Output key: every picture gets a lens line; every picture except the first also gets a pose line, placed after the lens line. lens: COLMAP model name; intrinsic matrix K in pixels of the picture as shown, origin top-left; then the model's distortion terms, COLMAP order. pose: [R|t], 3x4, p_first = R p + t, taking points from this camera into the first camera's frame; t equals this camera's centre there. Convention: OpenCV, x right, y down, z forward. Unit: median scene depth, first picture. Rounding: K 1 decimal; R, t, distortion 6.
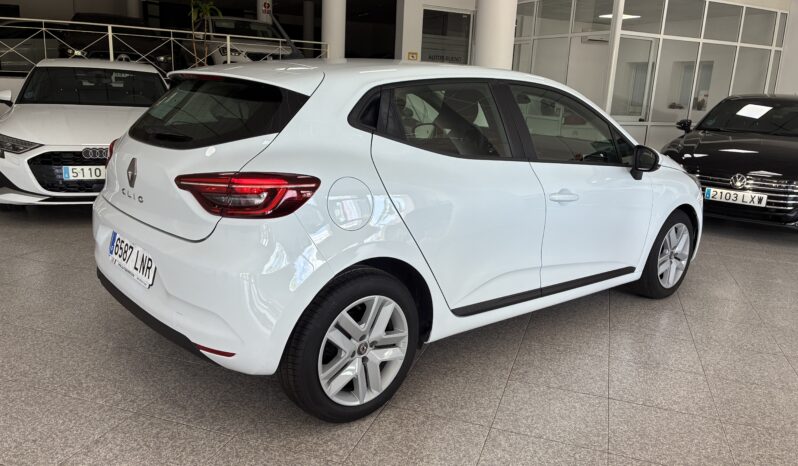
lens RADIAL K [[824.2, 0, 395.3], [0, 824.2, 215.8], [0, 0, 1]] dist [0.072162, -0.225449]
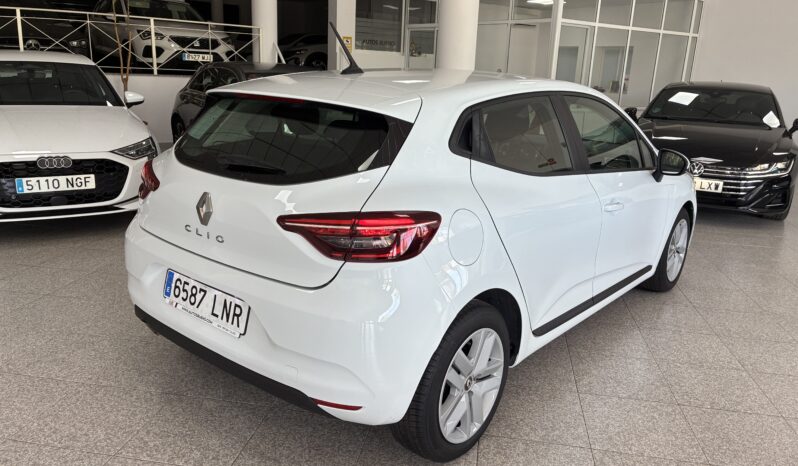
lens RADIAL K [[808.4, 0, 396.1], [0, 808.4, 222.4], [0, 0, 1]] dist [0.075732, -0.235137]
pose [[0.976378, -0.047000, 0.210895, -0.268249], [0.034391, 0.997417, 0.063065, -0.076230], [-0.213315, -0.054323, 0.975472, 0.089516]]
